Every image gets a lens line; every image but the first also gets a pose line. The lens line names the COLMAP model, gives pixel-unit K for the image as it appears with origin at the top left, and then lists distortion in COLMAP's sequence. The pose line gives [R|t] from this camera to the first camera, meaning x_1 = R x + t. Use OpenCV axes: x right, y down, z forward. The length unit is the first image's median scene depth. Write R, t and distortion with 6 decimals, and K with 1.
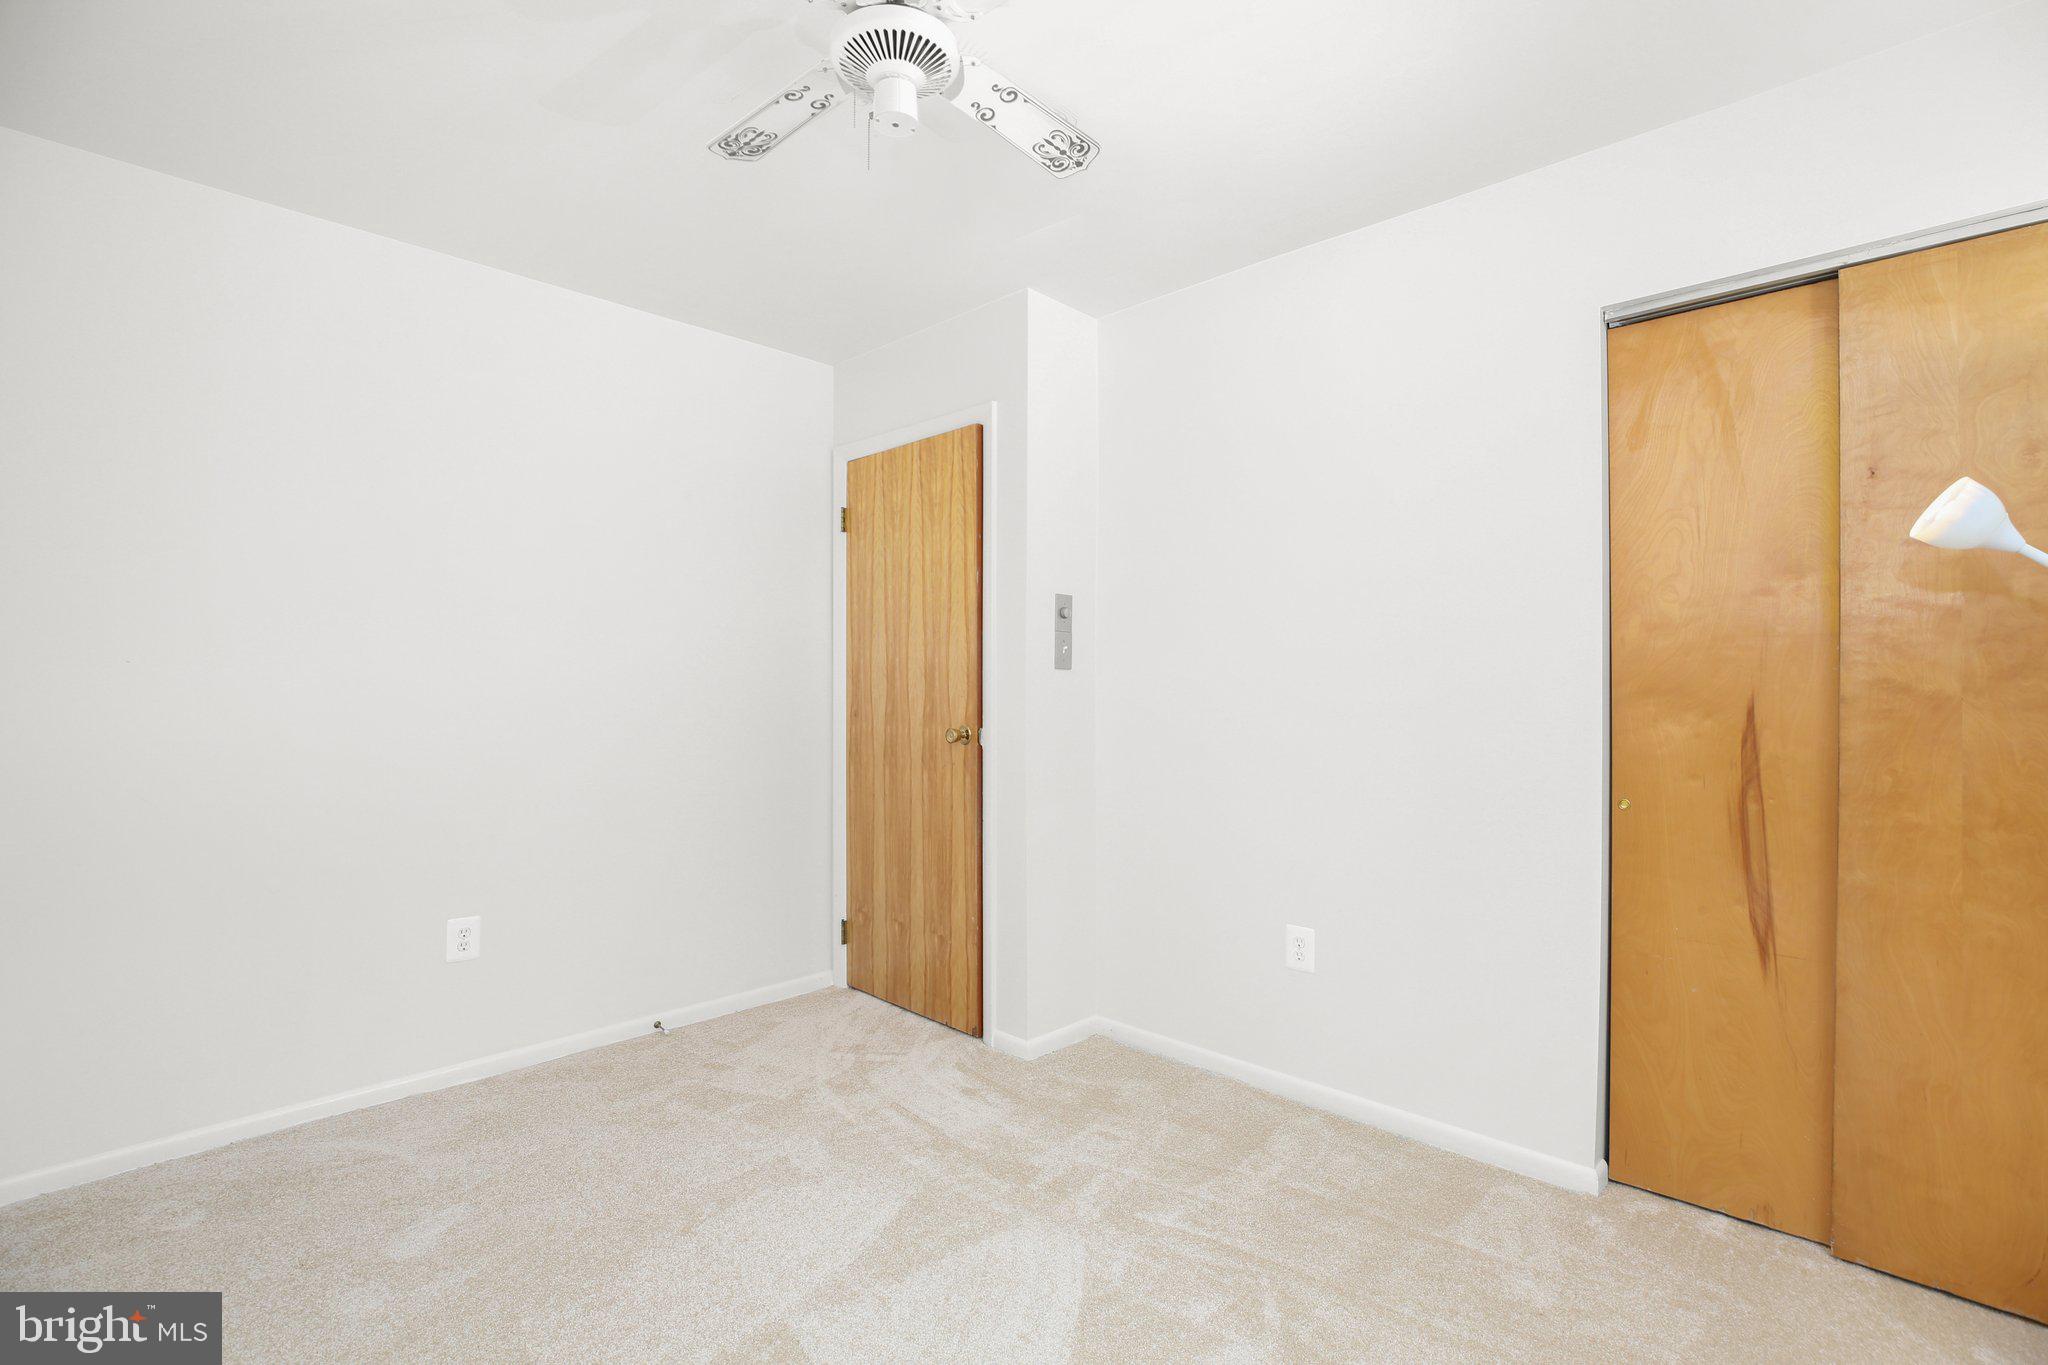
lens RADIAL K [[938.4, 0, 1017.6], [0, 938.4, 686.9], [0, 0, 1]] dist [-0.031901, 0.006261]
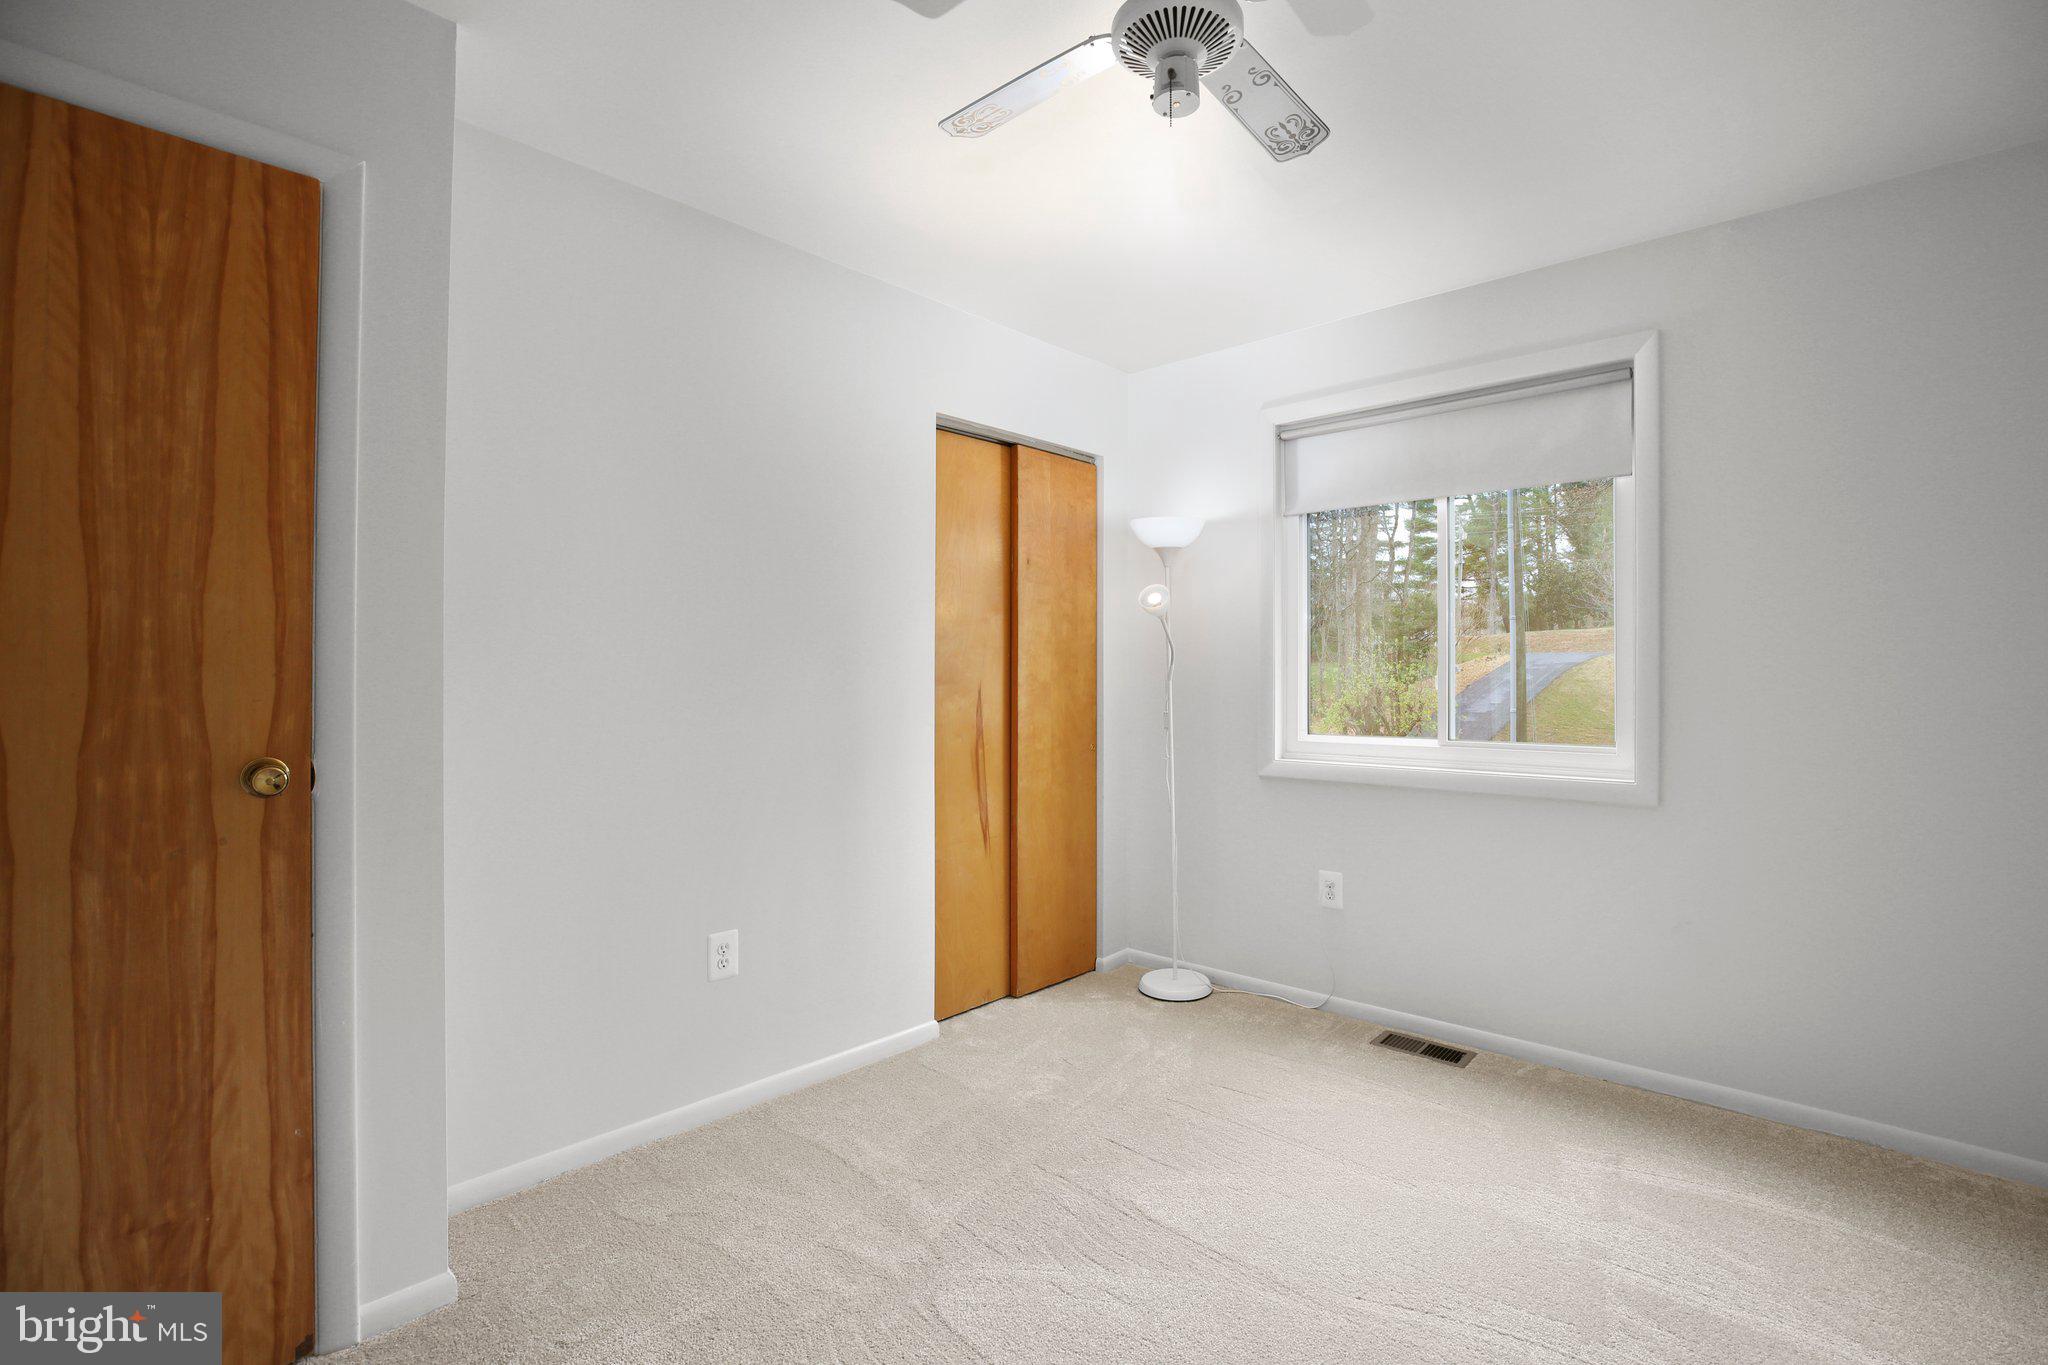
lens RADIAL K [[938.4, 0, 1026.0], [0, 938.4, 666.4], [0, 0, 1]] dist [-0.031901, 0.006261]
pose [[-0.017183, 0.010862, 0.999793, -0.554694], [0.003774, 0.999935, -0.010799, -0.001232], [-0.999845, 0.003587, -0.017223, 0.602153]]
